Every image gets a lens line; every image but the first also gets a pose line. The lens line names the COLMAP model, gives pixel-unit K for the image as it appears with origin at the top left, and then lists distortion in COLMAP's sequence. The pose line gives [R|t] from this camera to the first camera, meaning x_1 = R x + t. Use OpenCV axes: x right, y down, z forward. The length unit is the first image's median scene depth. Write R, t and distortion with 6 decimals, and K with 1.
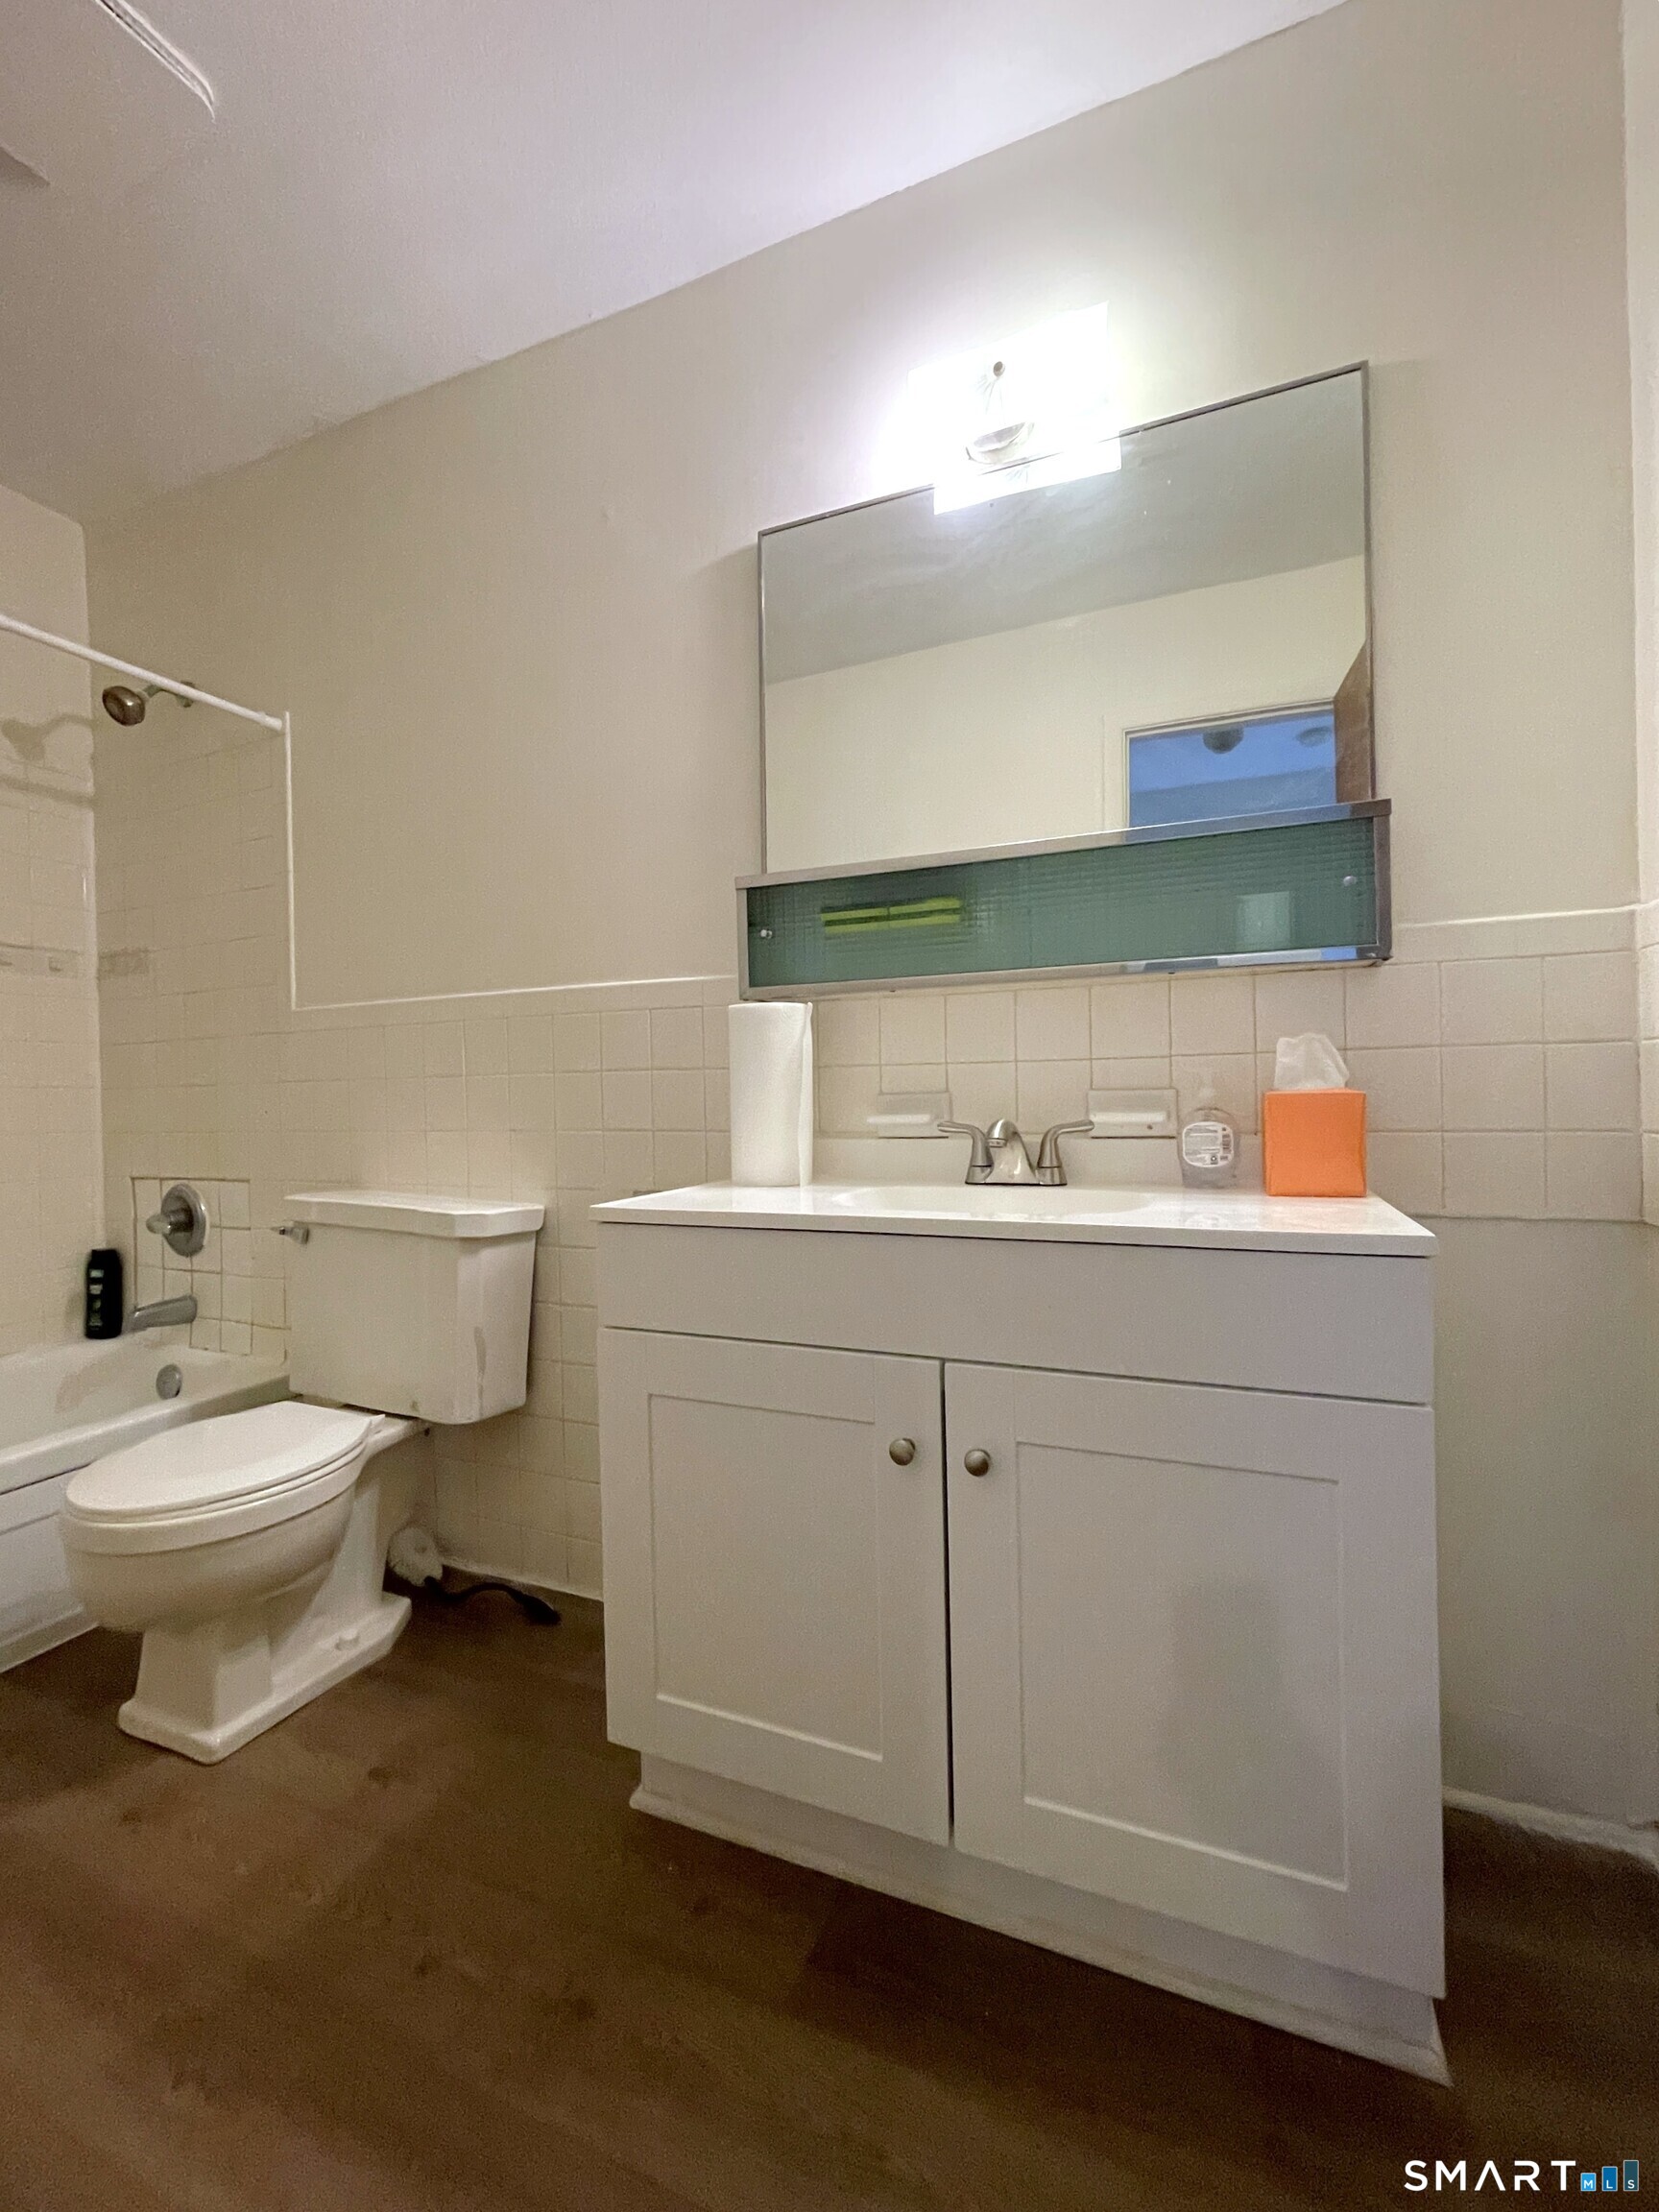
lens RADIAL K [[917.5, 0, 843.3], [0, 917.5, 1104.8], [0, 0, 1]] dist [-0.006037, 0.000449]
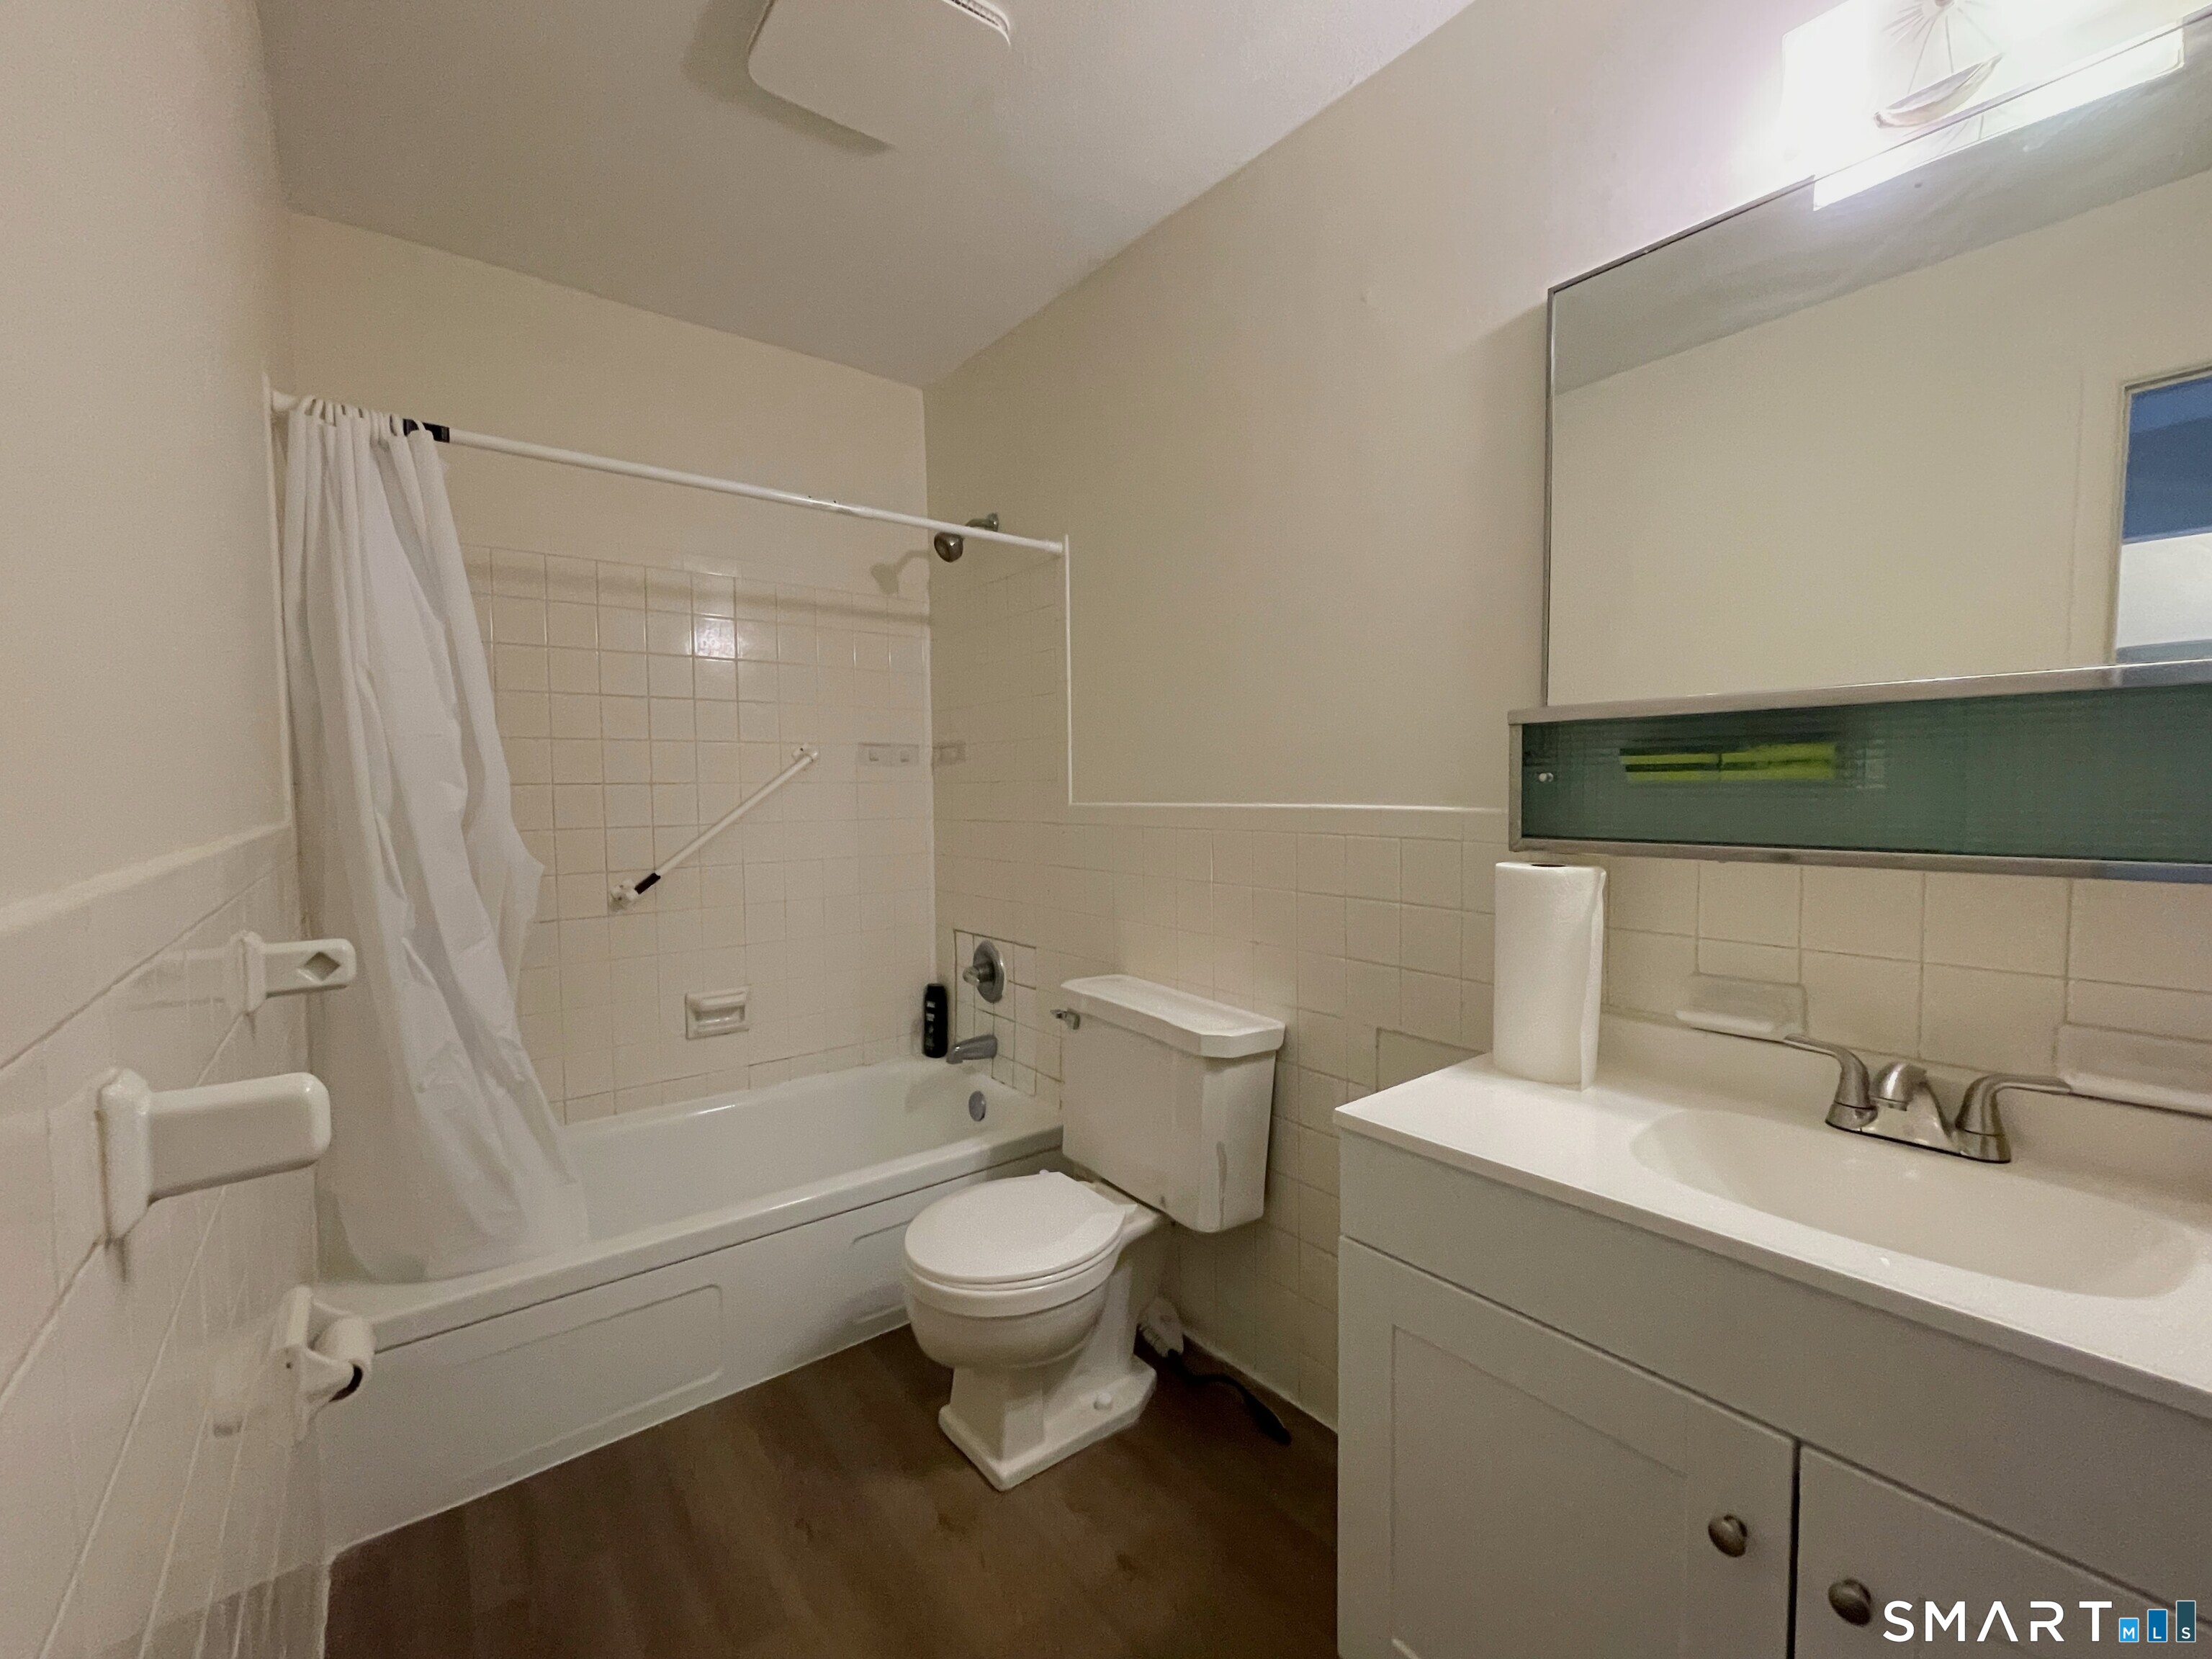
lens RADIAL K [[917.5, 0, 1106.0], [0, 917.5, 829.5], [0, 0, 1]] dist [-0.006037, 0.000449]
pose [[0.875275, 0.031409, -0.482605, -0.025620], [-0.011188, 0.998937, 0.044721, -0.148503], [0.483497, -0.033744, 0.874695, 0.051627]]
